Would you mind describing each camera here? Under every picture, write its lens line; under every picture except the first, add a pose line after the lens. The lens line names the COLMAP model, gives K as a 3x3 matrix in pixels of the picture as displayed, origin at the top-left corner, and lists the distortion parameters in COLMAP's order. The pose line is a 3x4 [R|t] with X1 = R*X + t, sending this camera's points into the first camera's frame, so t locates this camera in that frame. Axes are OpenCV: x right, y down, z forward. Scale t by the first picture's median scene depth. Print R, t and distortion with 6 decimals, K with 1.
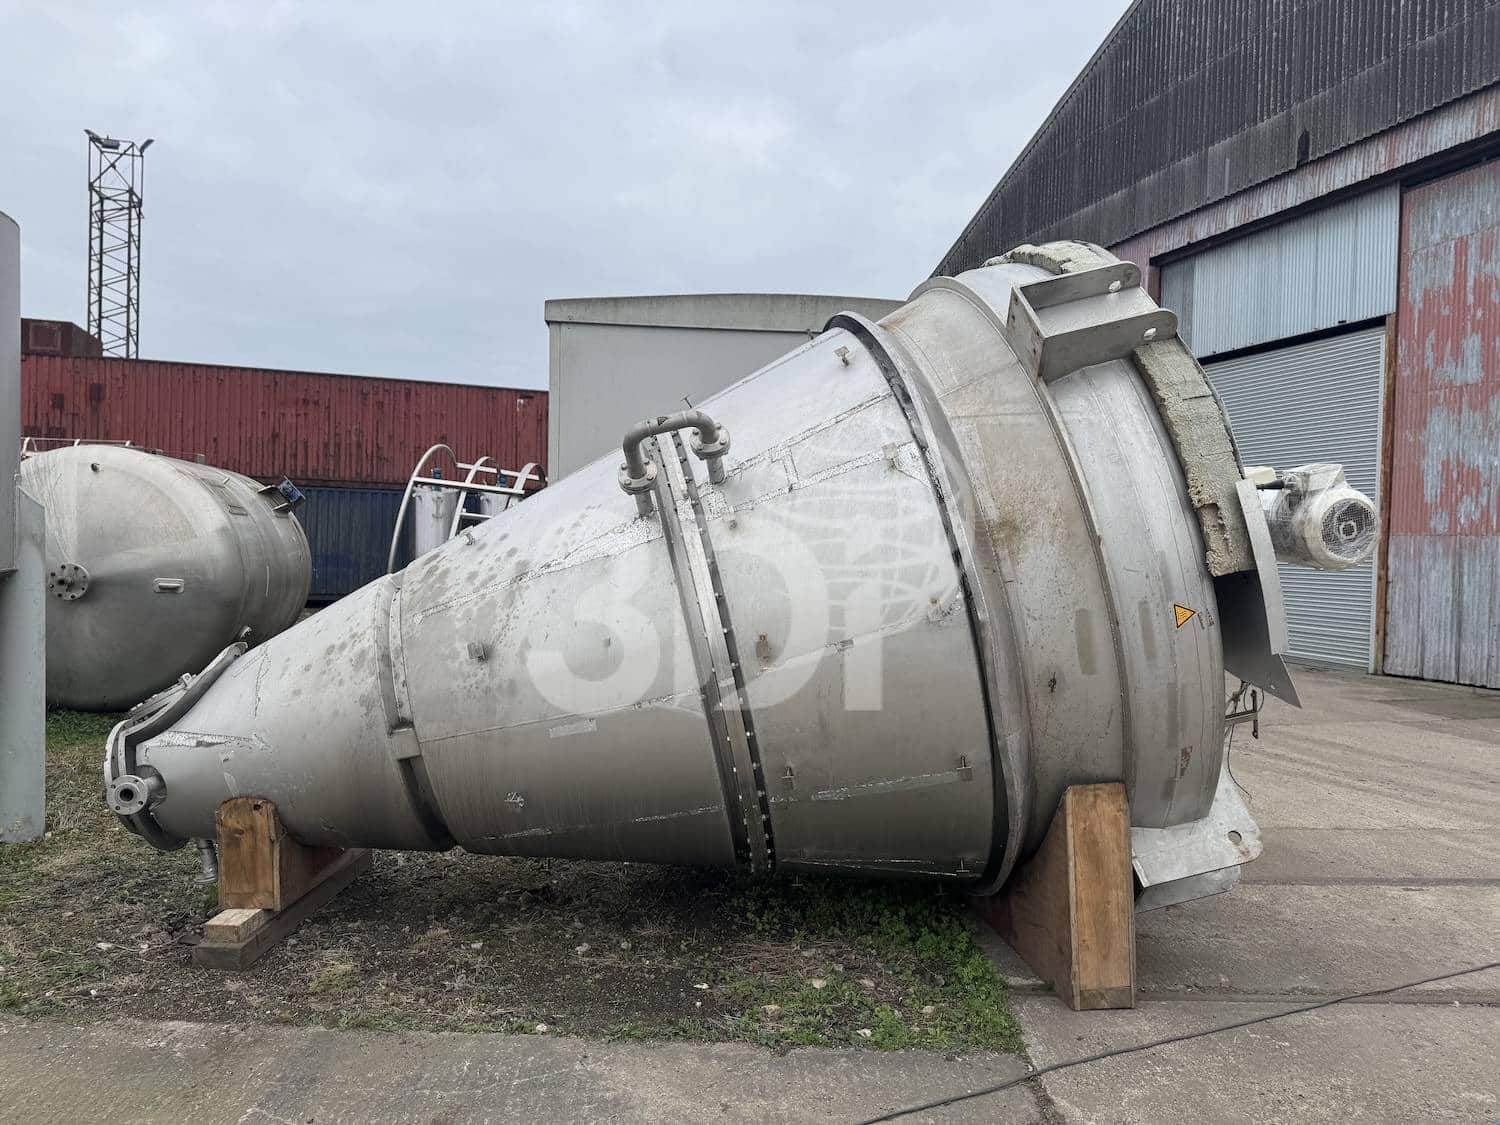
lens RADIAL K [[1054.0, 0, 754.7], [0, 1054.0, 564.0], [0, 0, 1]] dist [0.059512, -0.059102]
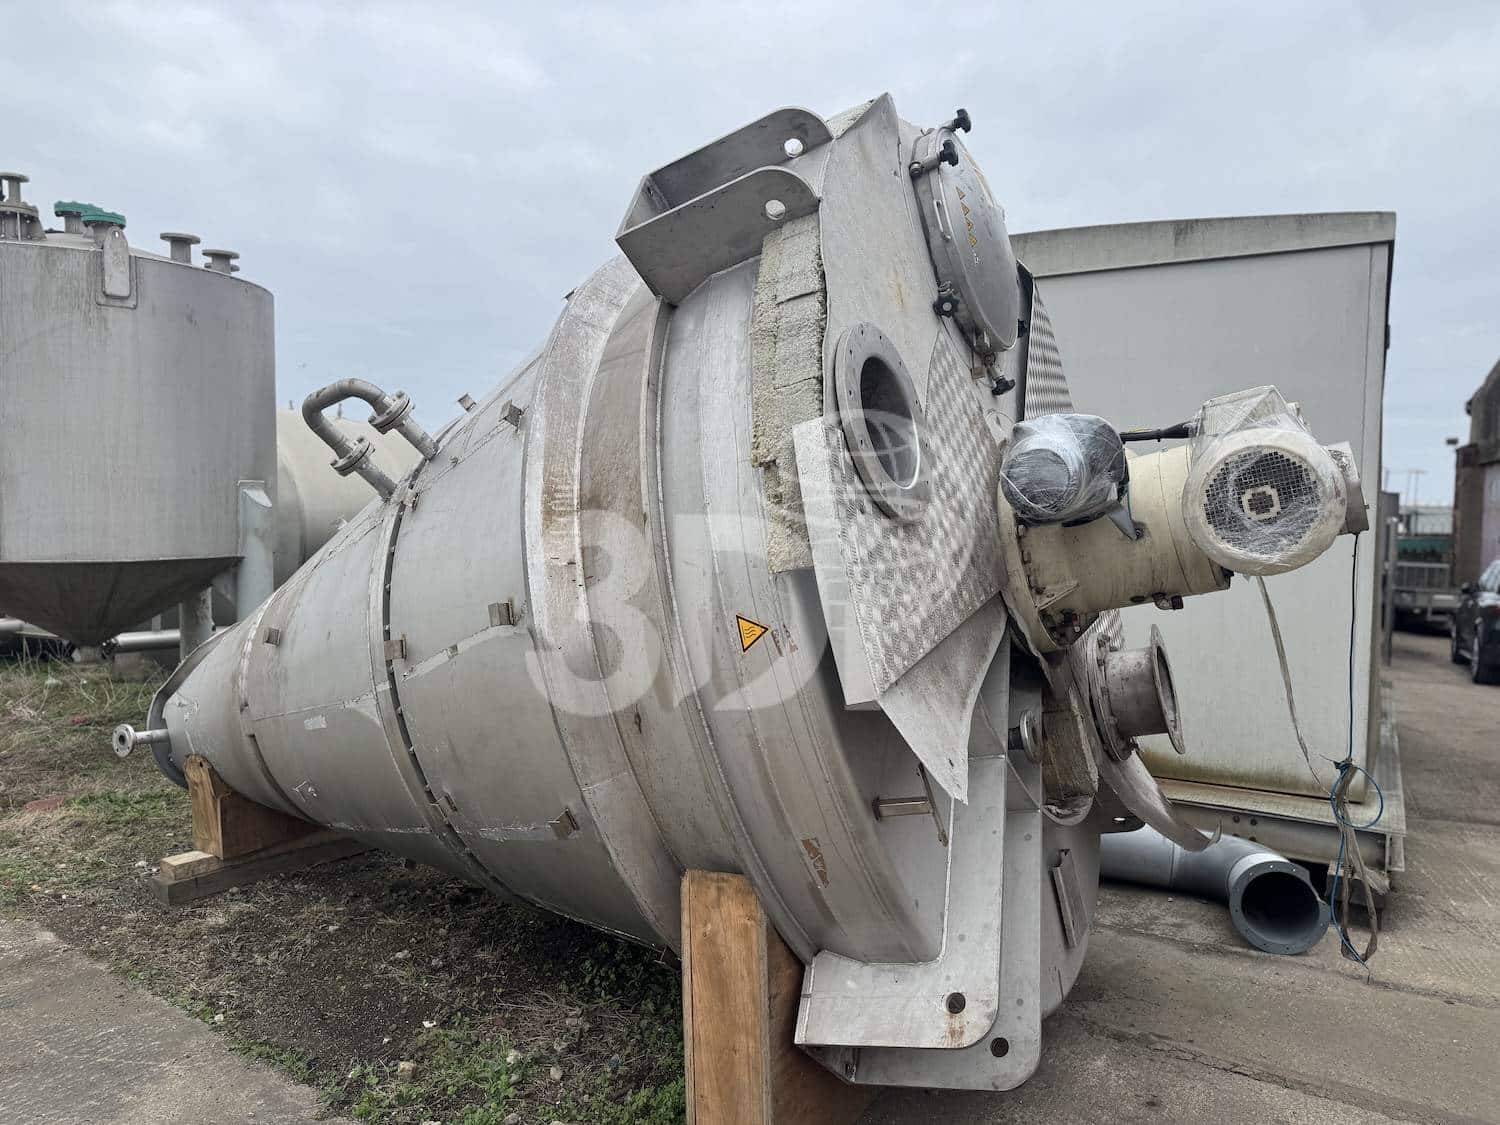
lens RADIAL K [[1054.0, 0, 749.0], [0, 1054.0, 564.0], [0, 0, 1]] dist [0.059512, -0.059102]
pose [[0.820889, 0.015124, -0.570888, 0.652171], [-0.021039, 0.999772, -0.003767, 0.007344], [0.570700, 0.015103, 0.821019, 0.395961]]
